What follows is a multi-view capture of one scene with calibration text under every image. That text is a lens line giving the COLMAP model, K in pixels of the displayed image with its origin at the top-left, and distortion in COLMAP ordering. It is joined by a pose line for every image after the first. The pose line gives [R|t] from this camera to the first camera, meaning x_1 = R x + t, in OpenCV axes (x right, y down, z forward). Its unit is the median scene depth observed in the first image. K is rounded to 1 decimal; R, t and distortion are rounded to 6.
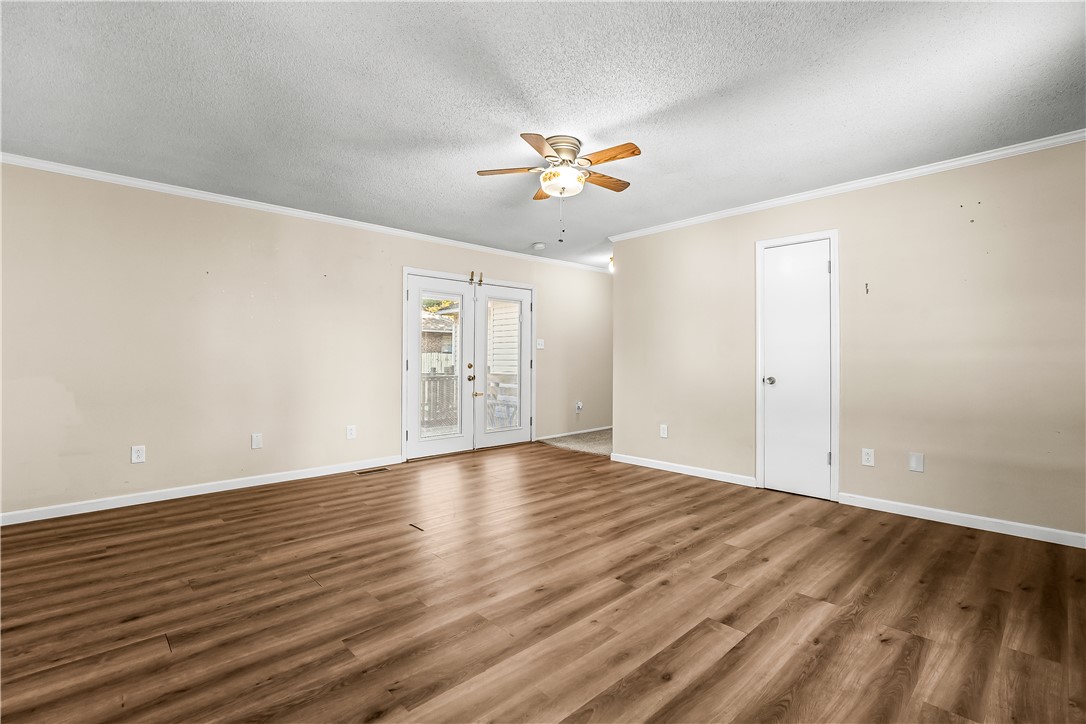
lens RADIAL K [[496.0, 0, 550.5], [0, 496.0, 354.4], [0, 0, 1]] dist [-0.012391, 0.000315]
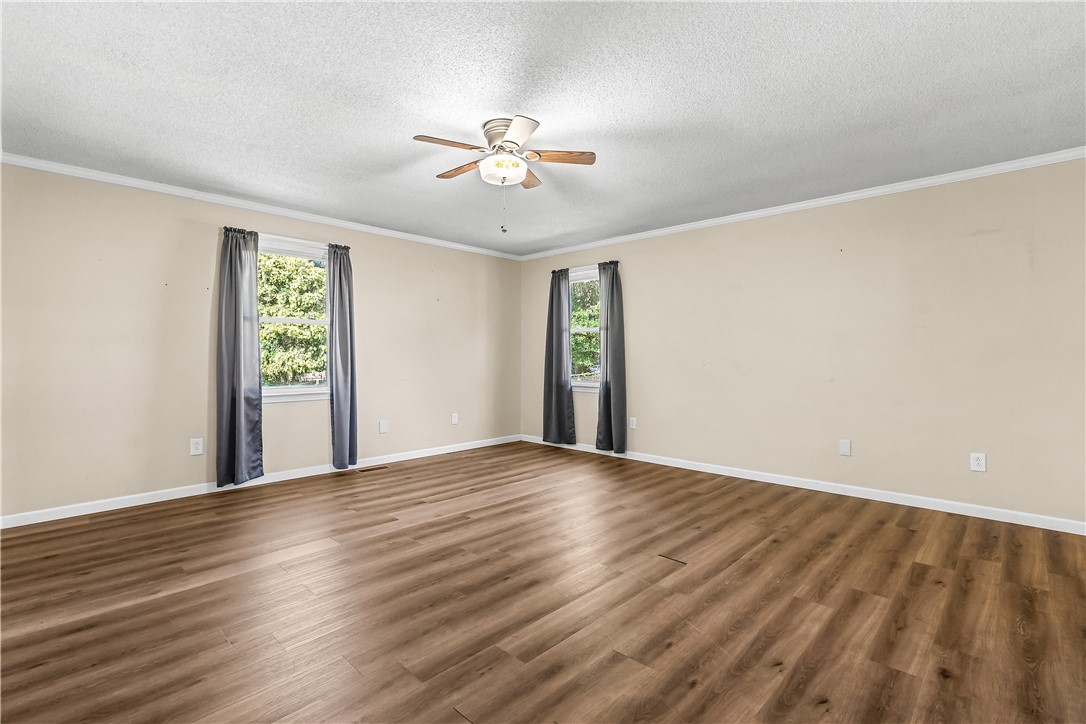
lens RADIAL K [[496.0, 0, 550.5], [0, 496.0, 354.4], [0, 0, 1]] dist [-0.012391, 0.000315]
pose [[-0.998885, -0.003826, -0.047047, -0.022508], [-0.003351, 0.999943, -0.010162, 0.006294], [0.047083, -0.009993, -0.998841, 2.035046]]
